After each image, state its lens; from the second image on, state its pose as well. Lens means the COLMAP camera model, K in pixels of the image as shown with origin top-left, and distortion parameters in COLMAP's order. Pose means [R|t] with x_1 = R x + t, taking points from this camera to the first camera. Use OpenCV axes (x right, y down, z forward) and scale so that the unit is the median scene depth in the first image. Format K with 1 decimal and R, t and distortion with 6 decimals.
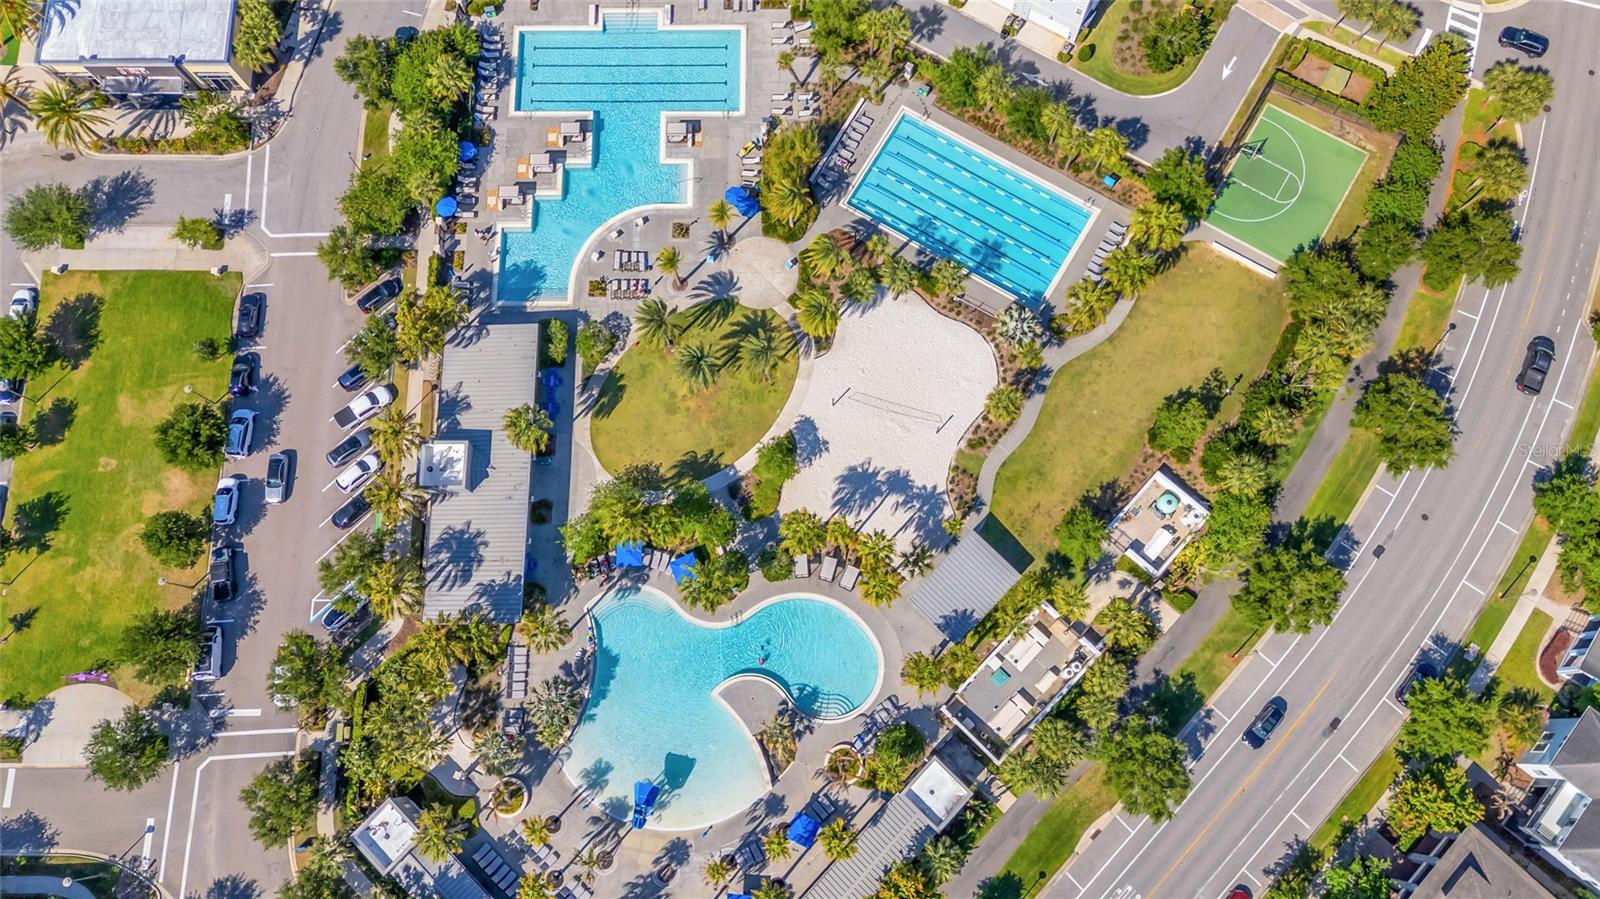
lens RADIAL K [[1179.5, 0, 800.0], [0, 1179.5, 449.5], [0, 0, 1]] dist [0.054501, -0.058707]
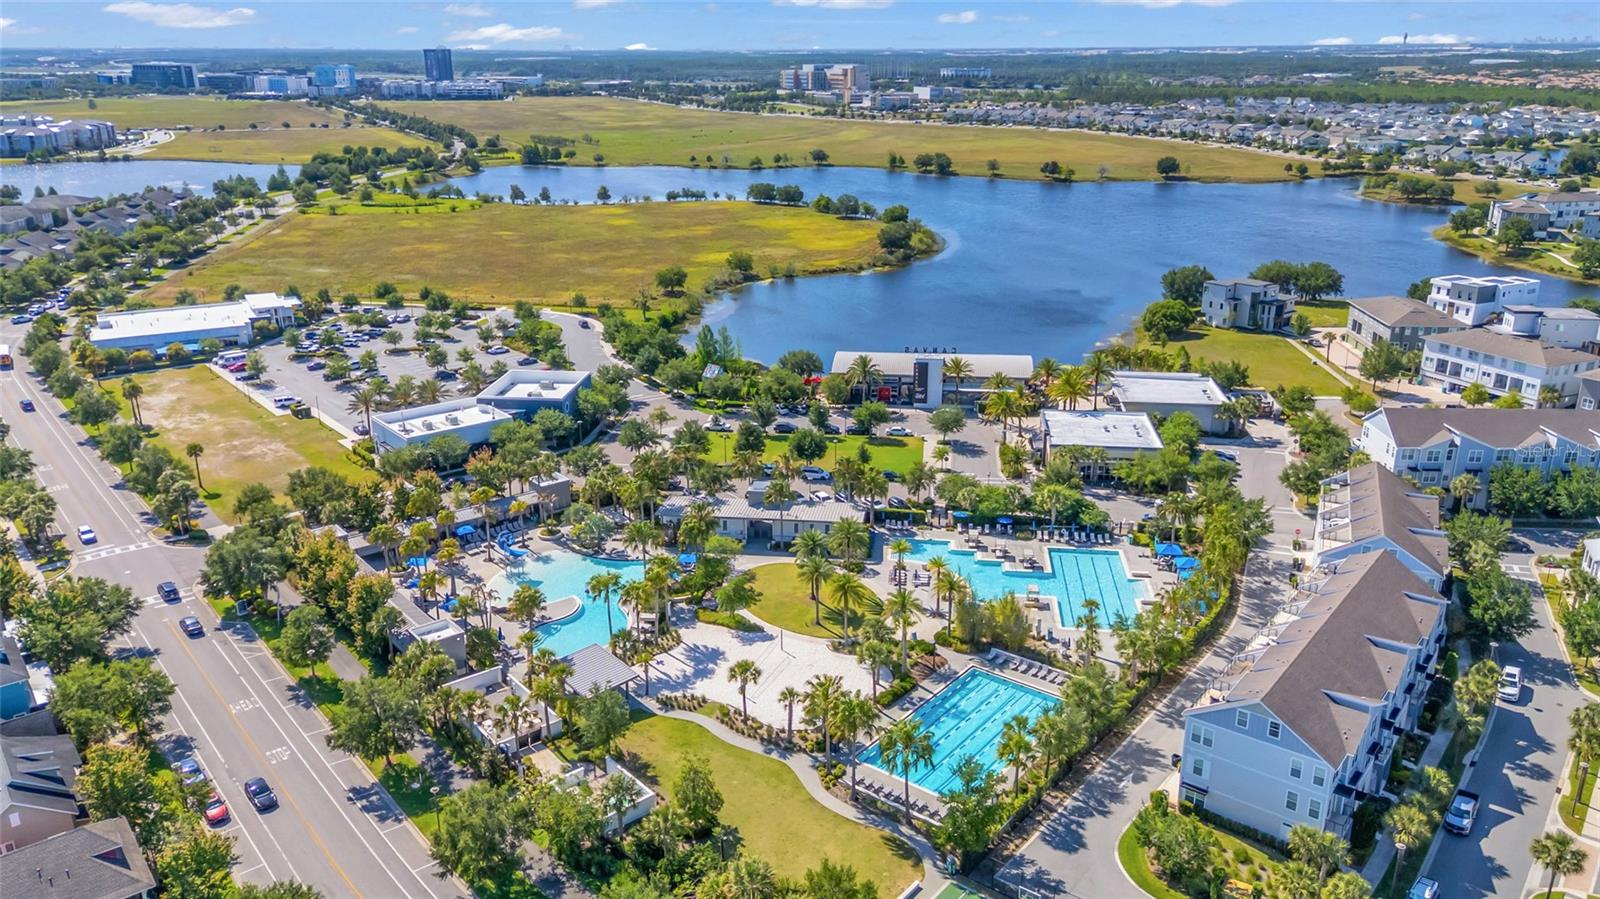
lens RADIAL K [[1179.5, 0, 800.0], [0, 1179.5, 449.5], [0, 0, 1]] dist [0.054501, -0.058707]
pose [[-0.127242, 0.330085, -0.935336, 1.055296], [-0.963071, 0.184478, 0.196118, -0.321653], [0.237285, 0.925749, 0.294421, 0.489668]]
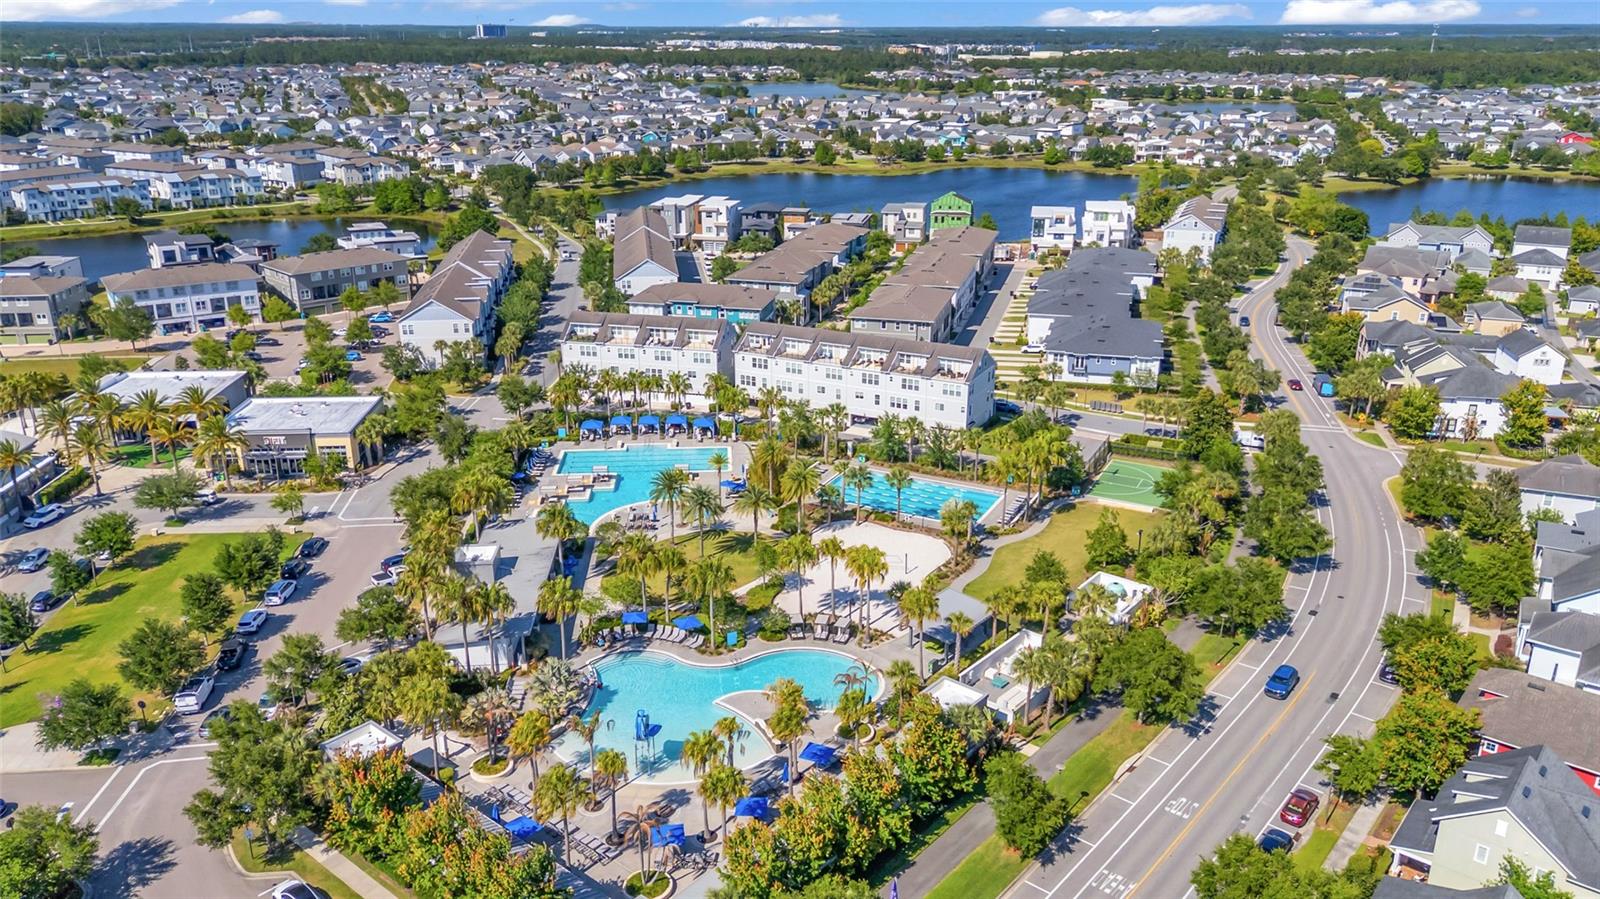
lens RADIAL K [[1179.5, 0, 800.0], [0, 1179.5, 449.5], [0, 0, 1]] dist [0.054501, -0.058707]
pose [[0.997541, -0.005556, 0.069865, -0.067078], [0.061702, 0.542405, -0.837848, 0.885001], [-0.033241, 0.840098, 0.541414, 0.279414]]
